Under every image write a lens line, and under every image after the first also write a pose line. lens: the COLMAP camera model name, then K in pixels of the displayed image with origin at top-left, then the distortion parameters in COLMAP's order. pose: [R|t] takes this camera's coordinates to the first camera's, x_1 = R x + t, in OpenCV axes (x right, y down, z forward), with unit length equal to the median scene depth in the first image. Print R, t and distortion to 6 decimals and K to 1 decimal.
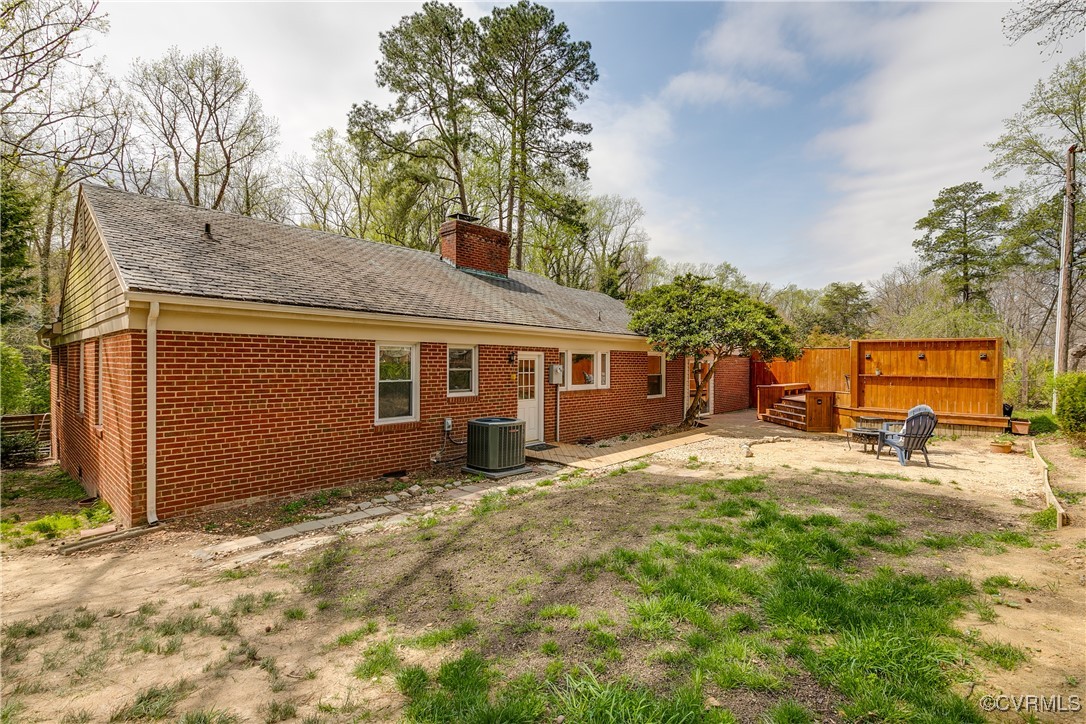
lens RADIAL K [[479.0, 0, 543.0], [0, 479.0, 362.0], [0, 0, 1]] dist [0.000576, 0.000082]
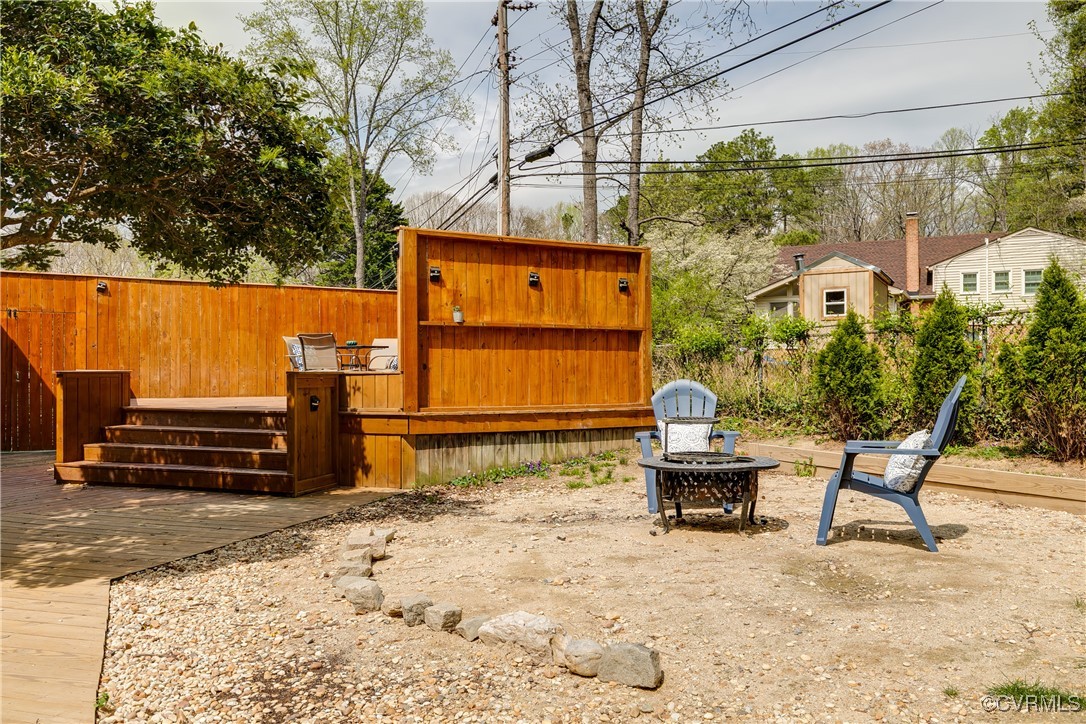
lens RADIAL K [[833.5, 0, 543.0], [0, 833.5, 362.0], [0, 0, 1]] dist [-0.004551, -0.003796]
pose [[0.356488, 0.002564, 0.934296, 0.088617], [0.004323, 0.999981, -0.004393, 0.061779], [-0.934290, 0.005606, 0.356470, 0.683783]]
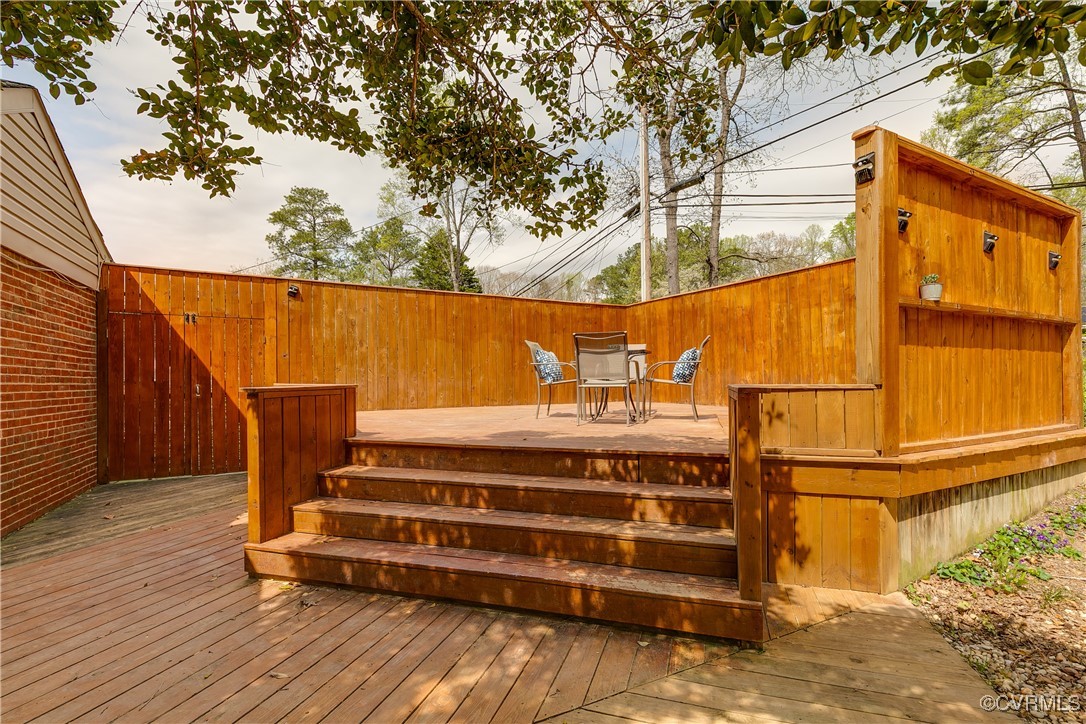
lens RADIAL K [[497.6, 0, 558.3], [0, 497.6, 373.9], [0, 0, 1]] dist [0.002030, 0.000114]
pose [[0.320084, -0.002488, 0.947386, 0.405208], [0.011219, 0.999936, -0.001165, 0.059840], [-0.947323, 0.011001, 0.320092, 1.080954]]
